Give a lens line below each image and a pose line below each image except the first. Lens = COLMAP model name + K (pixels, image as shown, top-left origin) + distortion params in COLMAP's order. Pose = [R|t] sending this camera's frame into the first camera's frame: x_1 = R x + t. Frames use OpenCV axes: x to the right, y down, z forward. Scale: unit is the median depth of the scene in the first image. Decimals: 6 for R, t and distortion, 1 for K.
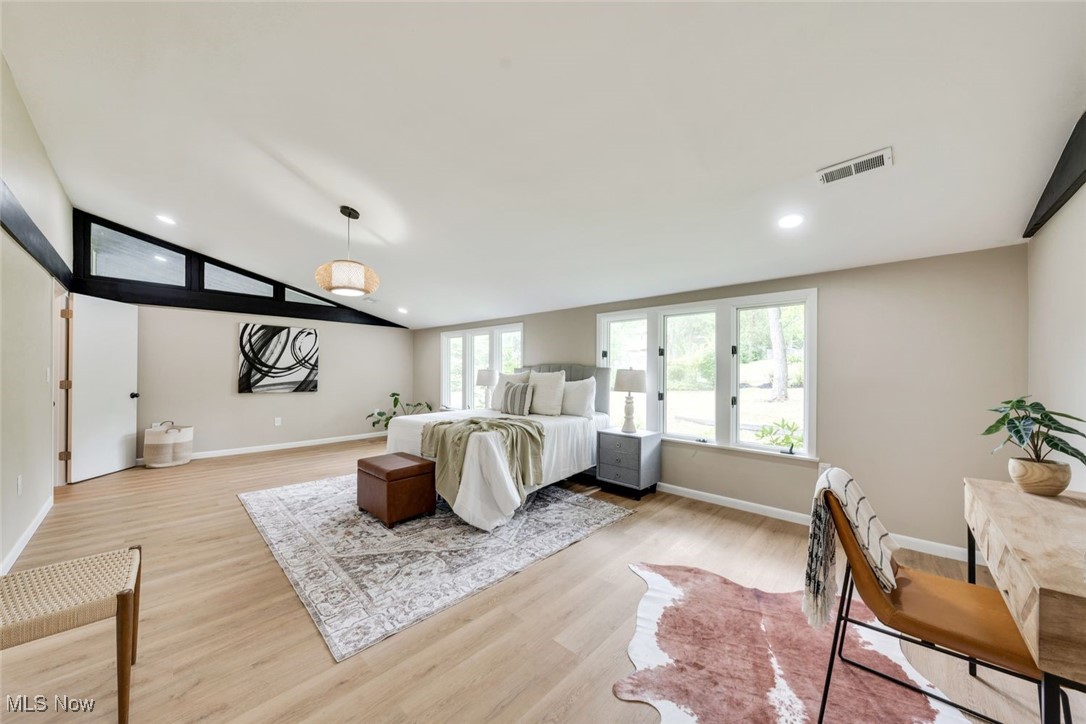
lens RADIAL K [[376.5, 0, 543.6], [0, 376.5, 368.1], [0, 0, 1]] dist [-0.001707, -0.000571]
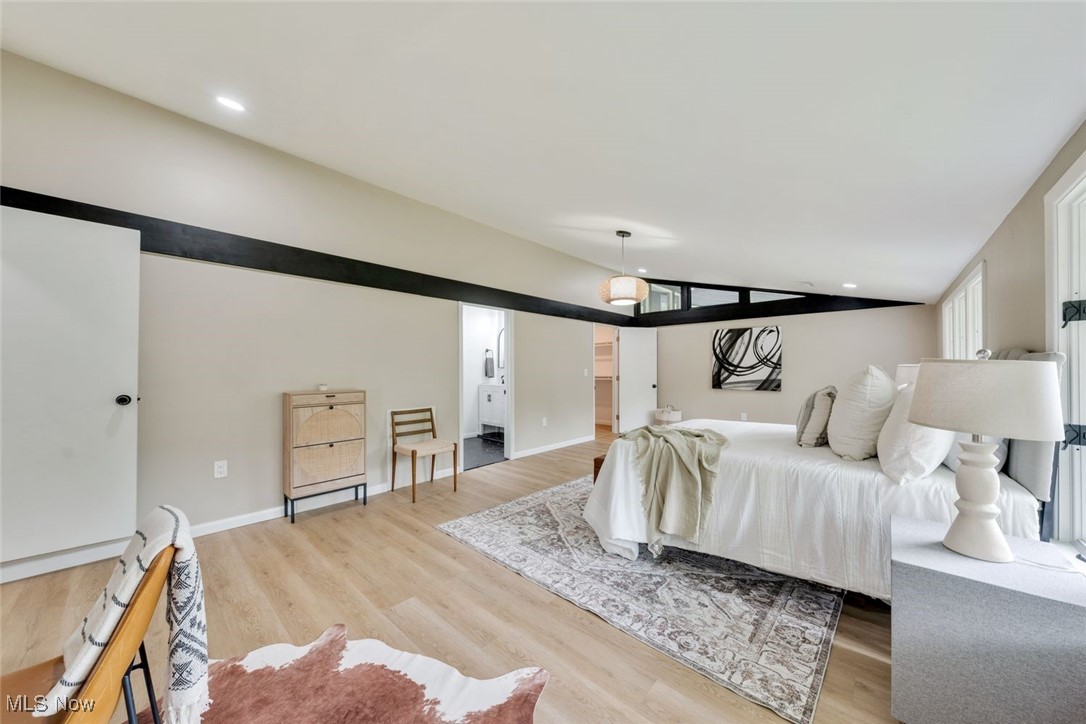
lens RADIAL K [[376.5, 0, 543.1], [0, 376.5, 366.2], [0, 0, 1]] dist [-0.001707, -0.000571]
pose [[0.008638, -0.014238, -0.999861, 0.386479], [0.011498, 0.999834, -0.014138, 0.006337], [0.999897, -0.011375, 0.008800, 0.444674]]
